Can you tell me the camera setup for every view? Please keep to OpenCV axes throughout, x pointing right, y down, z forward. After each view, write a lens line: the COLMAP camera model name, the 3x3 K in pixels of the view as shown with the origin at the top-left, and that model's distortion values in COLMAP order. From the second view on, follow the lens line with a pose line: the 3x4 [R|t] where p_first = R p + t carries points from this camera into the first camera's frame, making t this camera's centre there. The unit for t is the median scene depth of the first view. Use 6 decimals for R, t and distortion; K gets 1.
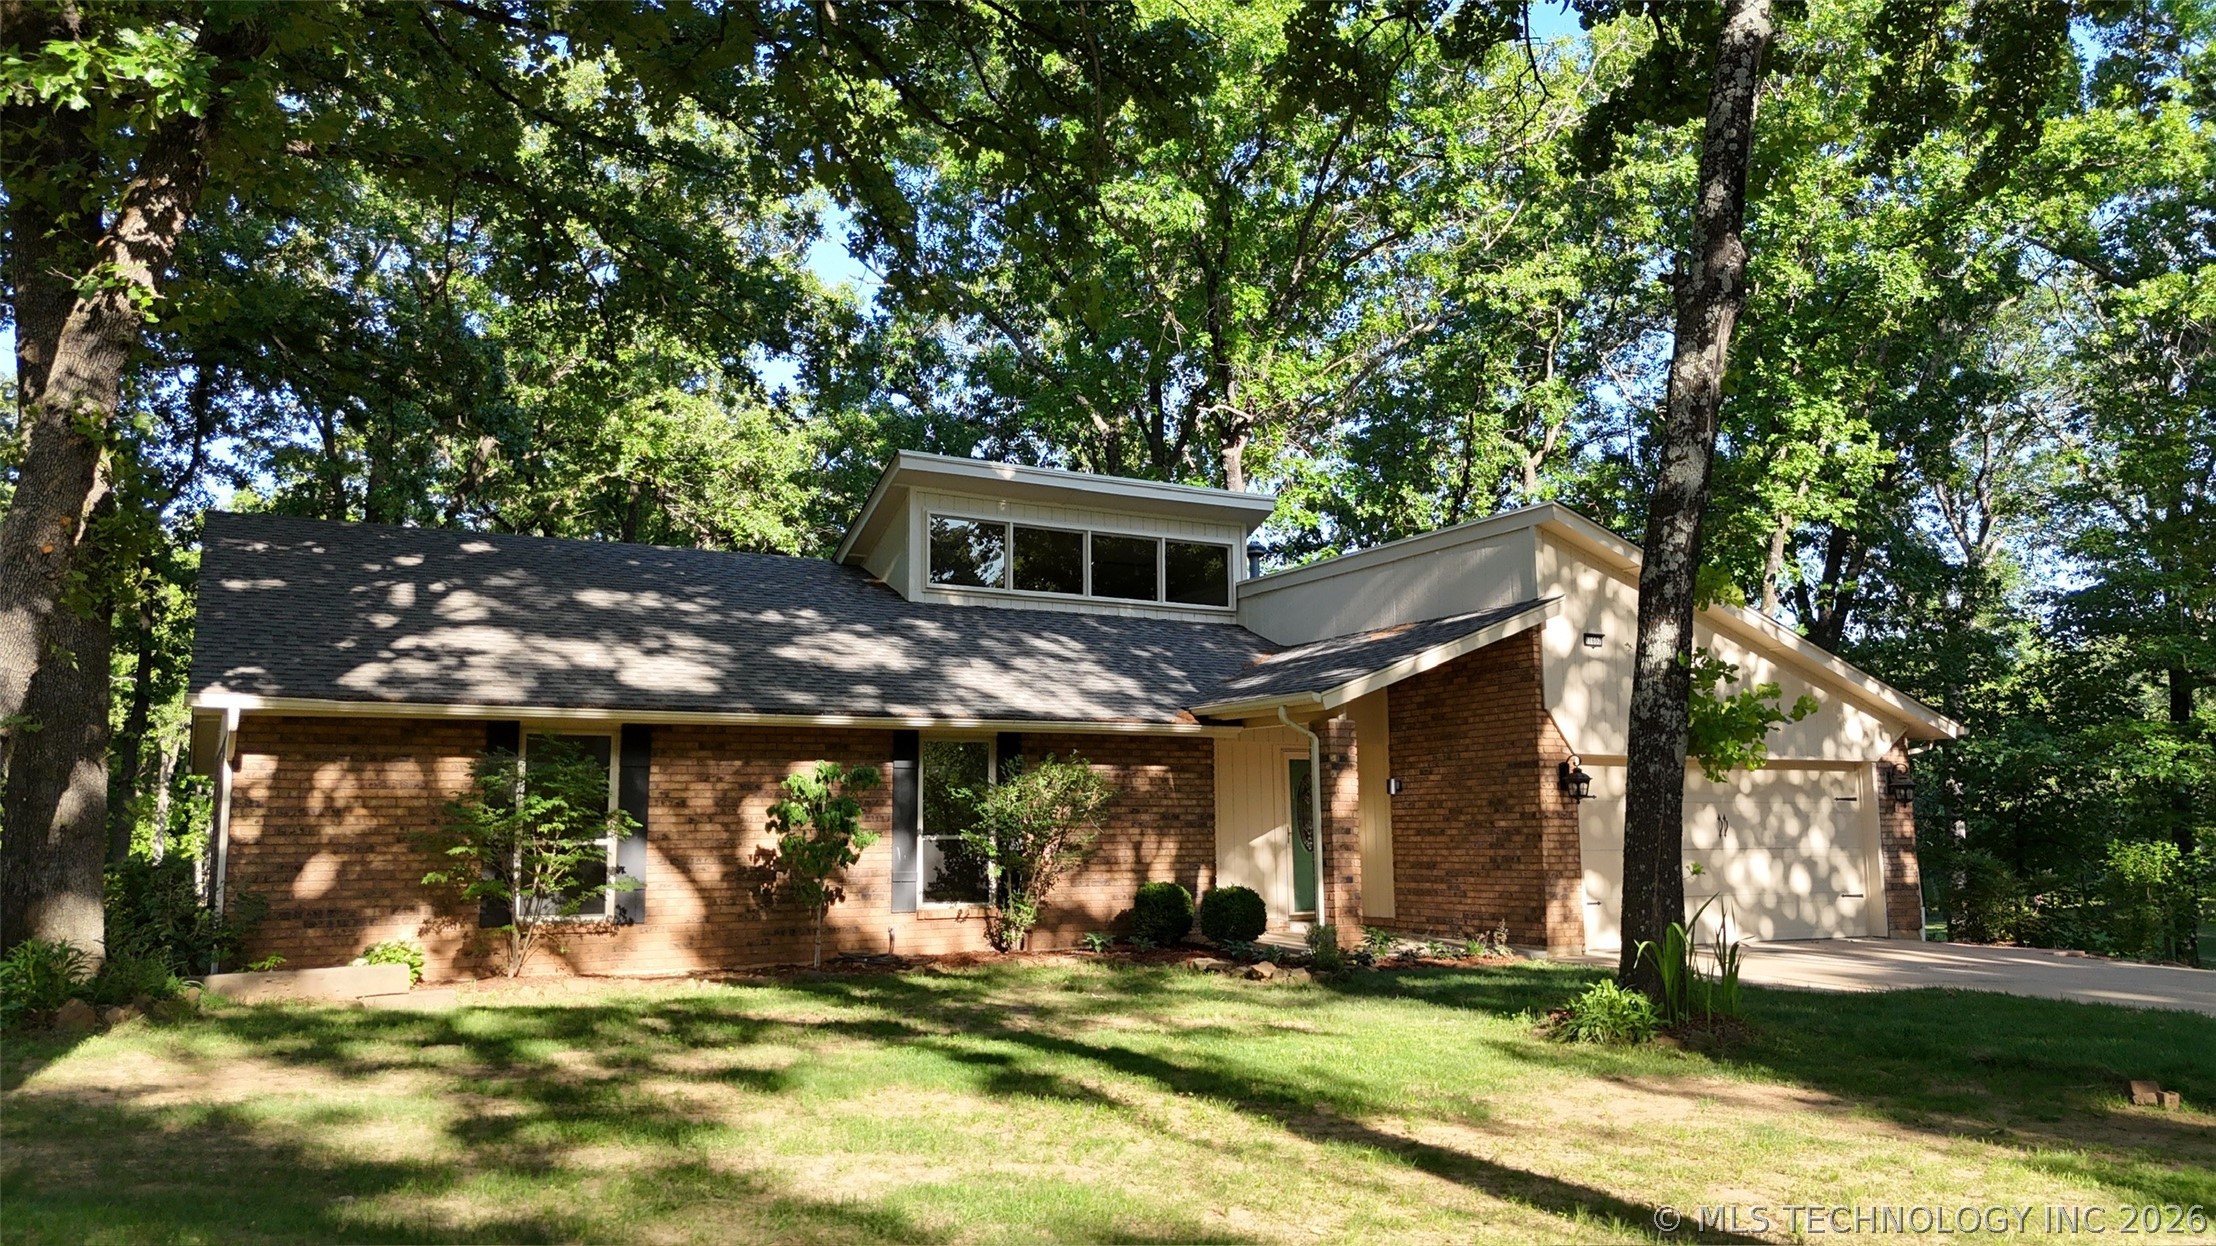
lens RADIAL K [[1614.5, 0, 1108.0], [0, 1614.5, 623.0], [0, 0, 1]] dist [0.052828, -0.000261]
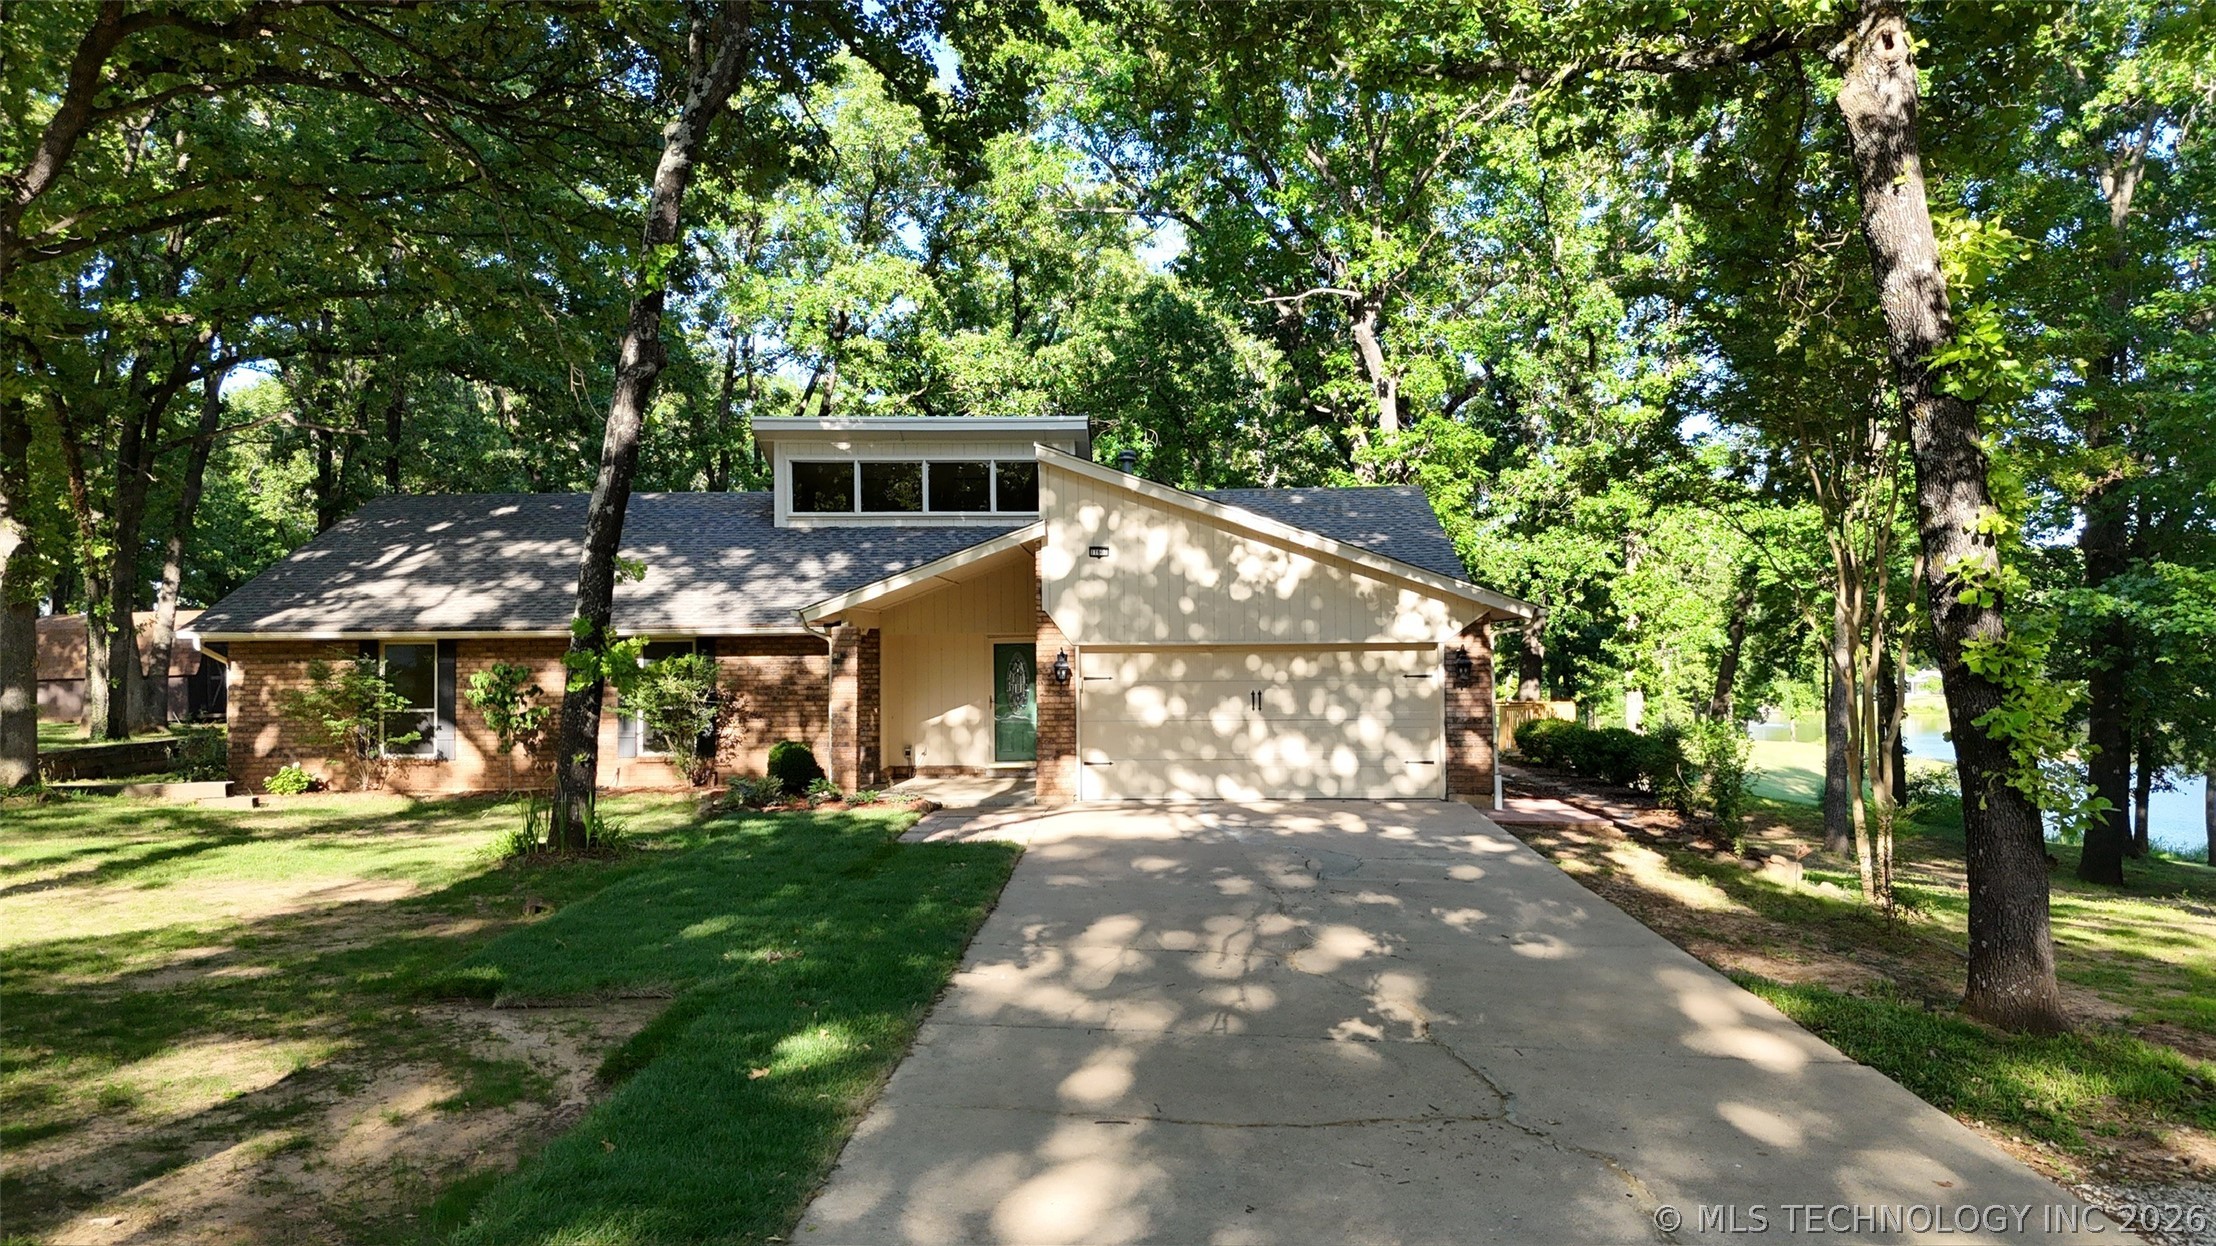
lens RADIAL K [[1614.5, 0, 1108.0], [0, 1614.5, 623.0], [0, 0, 1]] dist [0.052828, -0.000261]
pose [[0.898873, -0.007570, -0.438143, 0.765217], [0.057889, 0.993139, 0.101602, -0.059064], [0.434368, -0.116691, 0.893145, -0.049729]]
